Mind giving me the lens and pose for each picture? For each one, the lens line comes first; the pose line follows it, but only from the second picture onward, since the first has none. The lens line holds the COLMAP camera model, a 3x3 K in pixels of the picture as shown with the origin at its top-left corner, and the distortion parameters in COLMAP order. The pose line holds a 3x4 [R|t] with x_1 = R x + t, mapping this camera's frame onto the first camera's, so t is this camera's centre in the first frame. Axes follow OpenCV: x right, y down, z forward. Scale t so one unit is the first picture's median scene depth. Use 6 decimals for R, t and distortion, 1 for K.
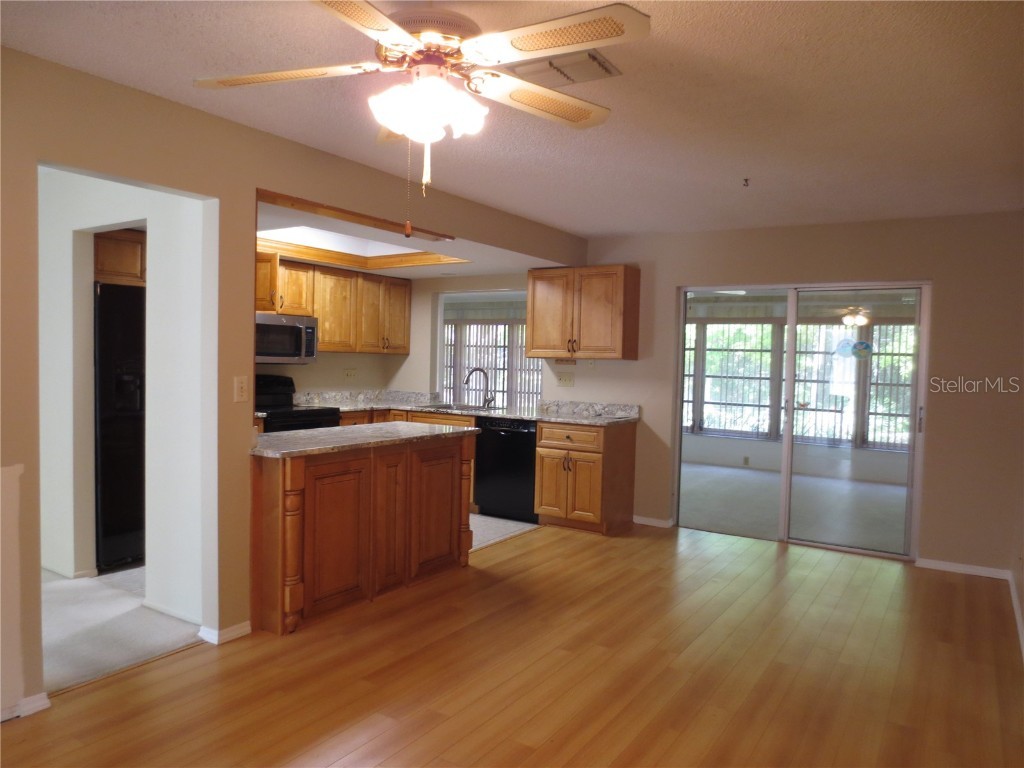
lens RADIAL K [[724.6, 0, 505.0], [0, 724.6, 387.4], [0, 0, 1]] dist [-0.030976, 0.006338]
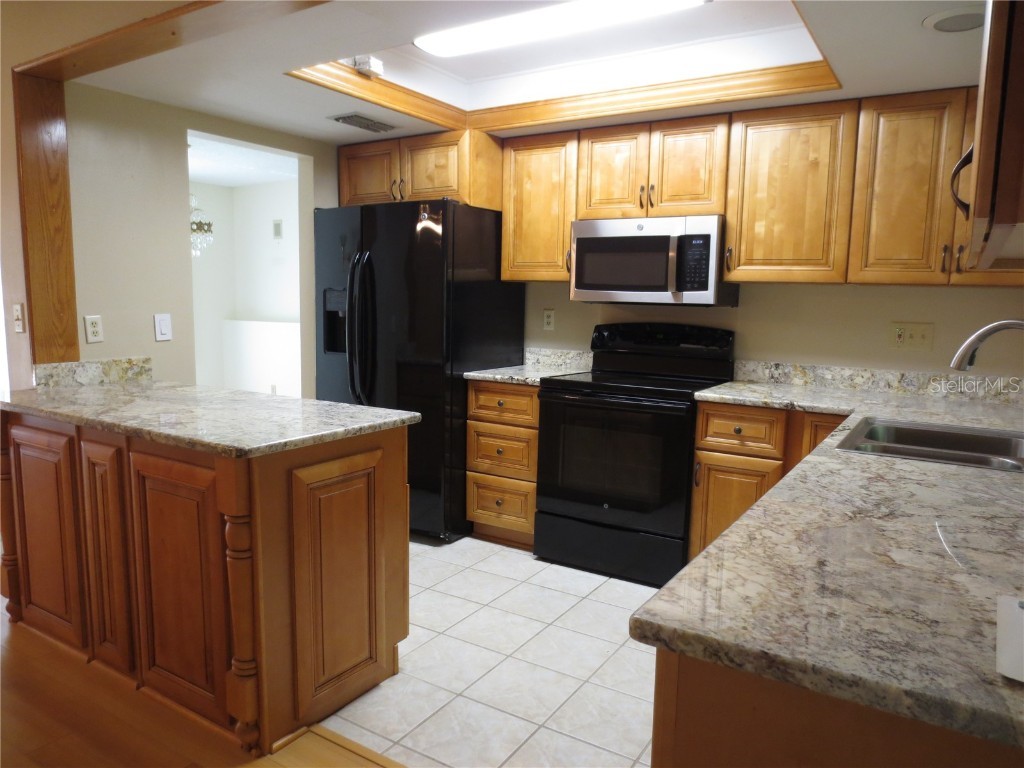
lens RADIAL K [[724.6, 0, 505.0], [0, 724.6, 387.4], [0, 0, 1]] dist [-0.030976, 0.006338]
pose [[0.008291, 0.102770, -0.994671, 0.274069], [-0.058141, 0.993072, 0.102120, -0.018727], [0.998274, 0.056984, 0.014209, 0.875961]]
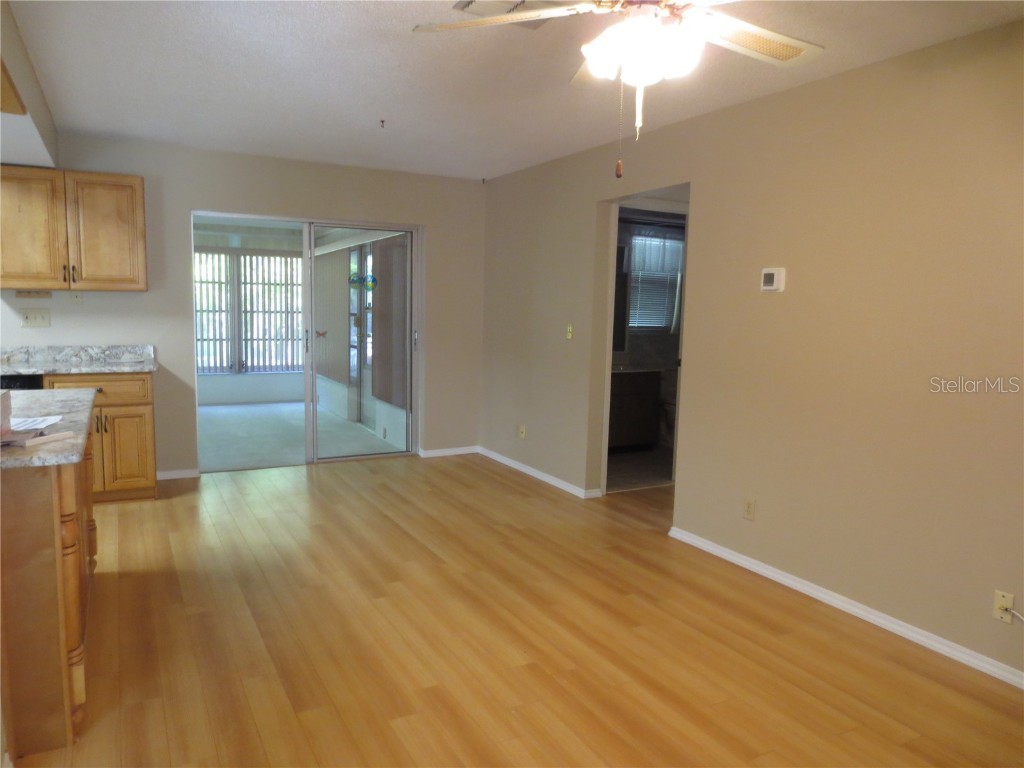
lens RADIAL K [[736.2, 0, 494.3], [0, 736.2, 376.9], [0, 0, 1]] dist [-0.001146, 0.002121]
pose [[0.495859, -0.104568, 0.862084, -0.367488], [0.028768, 0.994157, 0.104041, -0.016496], [-0.867926, -0.026789, 0.495970, 0.212253]]
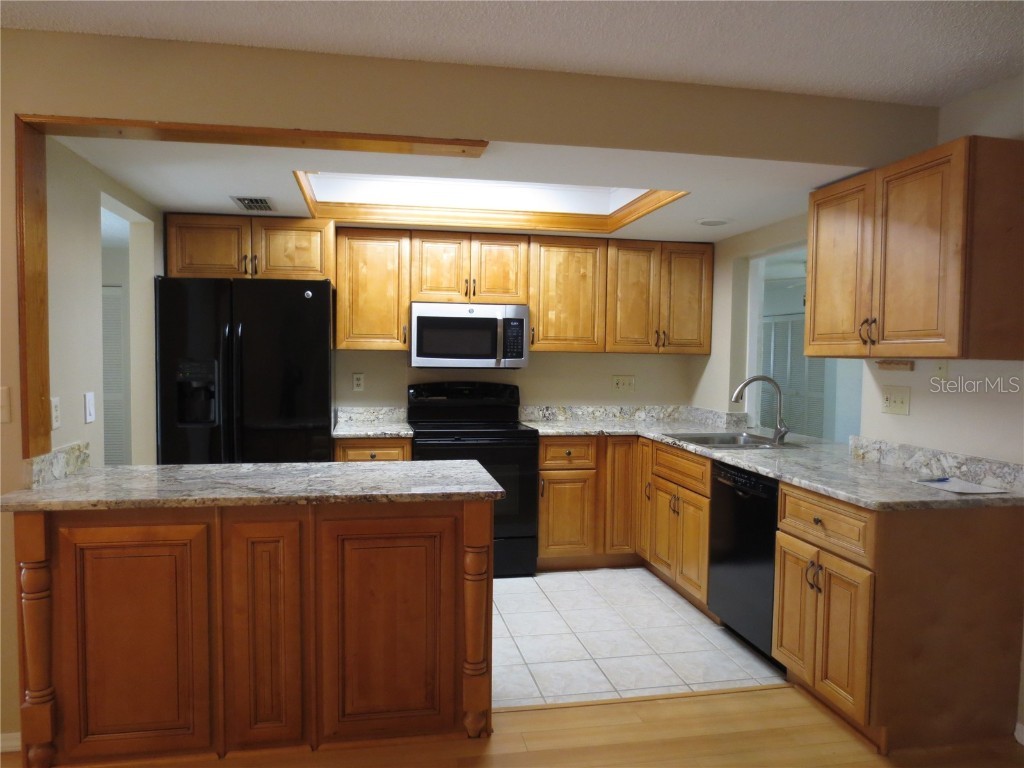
lens RADIAL K [[724.6, 0, 505.0], [0, 724.6, 387.4], [0, 0, 1]] dist [-0.030976, 0.006338]
pose [[0.691920, 0.019231, -0.721718, 0.268372], [-0.023750, 0.999710, 0.003869, -0.015822], [0.721583, 0.014464, 0.692177, 0.487655]]
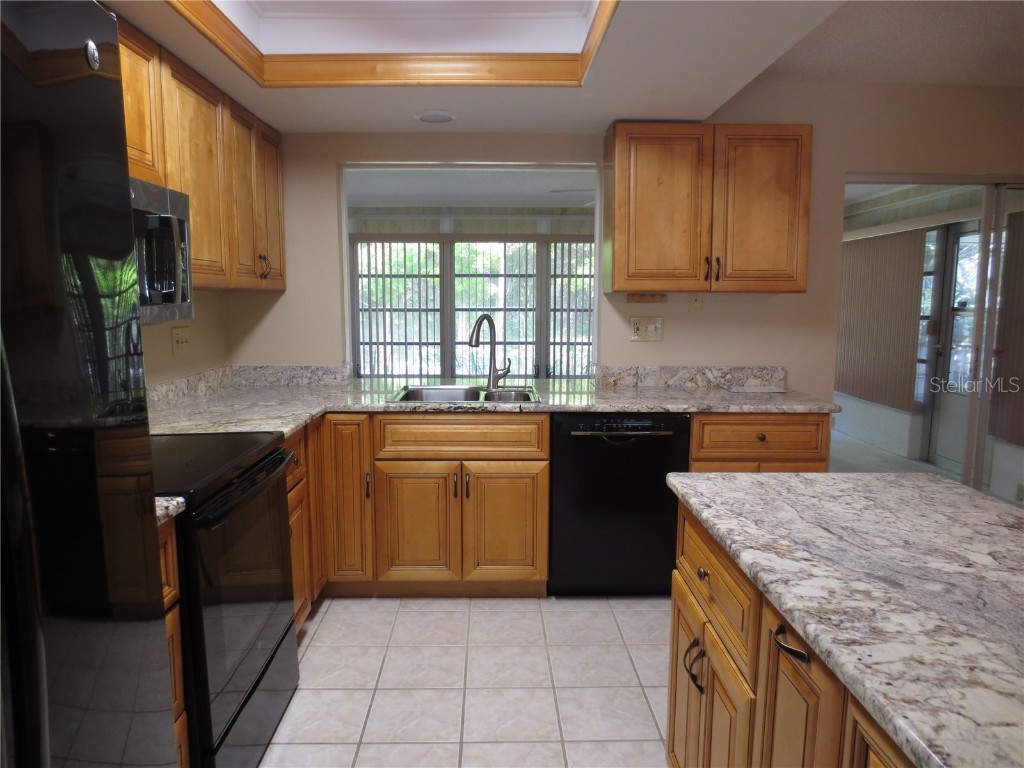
lens RADIAL K [[739.7, 0, 500.4], [0, 739.7, 386.8], [0, 0, 1]] dist [-0.024951, 0.002084]
pose [[0.825660, -0.094078, 0.556269, -0.358087], [0.038161, 0.993053, 0.111307, -0.036617], [-0.562876, -0.070674, 0.823514, 0.615395]]
